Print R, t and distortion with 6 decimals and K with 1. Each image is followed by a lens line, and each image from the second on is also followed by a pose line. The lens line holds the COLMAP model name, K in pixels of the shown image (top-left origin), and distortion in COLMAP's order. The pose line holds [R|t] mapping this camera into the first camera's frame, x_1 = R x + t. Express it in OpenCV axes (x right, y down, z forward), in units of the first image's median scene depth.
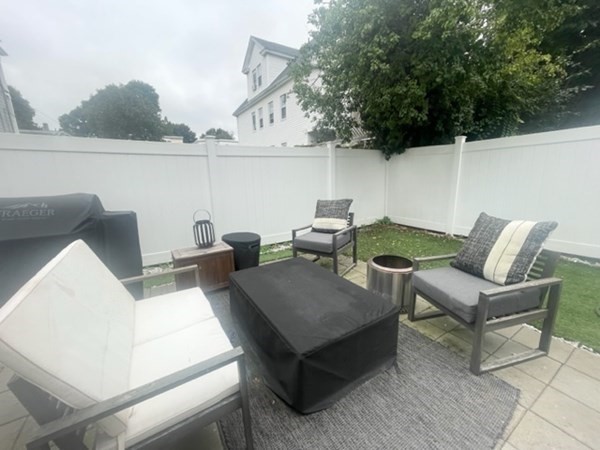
lens RADIAL K [[241.4, 0, 297.7], [0, 241.4, 225.3], [0, 0, 1]] dist [-0.004312, 0.000278]
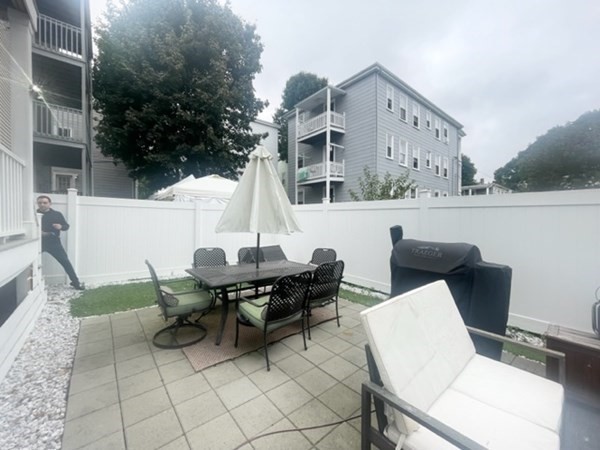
lens RADIAL K [[241.4, 0, 301.3], [0, 241.4, 223.9], [0, 0, 1]] dist [-0.004312, 0.000278]
pose [[0.146418, 0.029286, -0.988789, 0.103025], [-0.219614, 0.975580, -0.003625, -0.026482], [0.964537, 0.217683, 0.149274, 0.007893]]
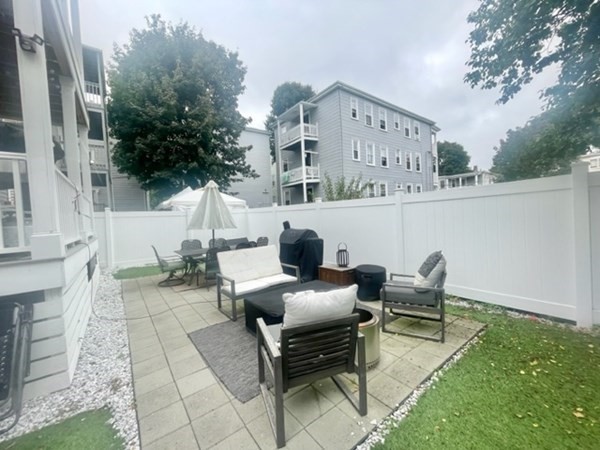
lens RADIAL K [[241.4, 0, 300.5], [0, 241.4, 224.0], [0, 0, 1]] dist [-0.004312, 0.000278]
pose [[0.104773, 0.041383, -0.993635, 0.896248], [-0.167820, 0.985541, 0.023351, -0.137531], [0.980234, 0.164305, 0.110203, 0.407486]]
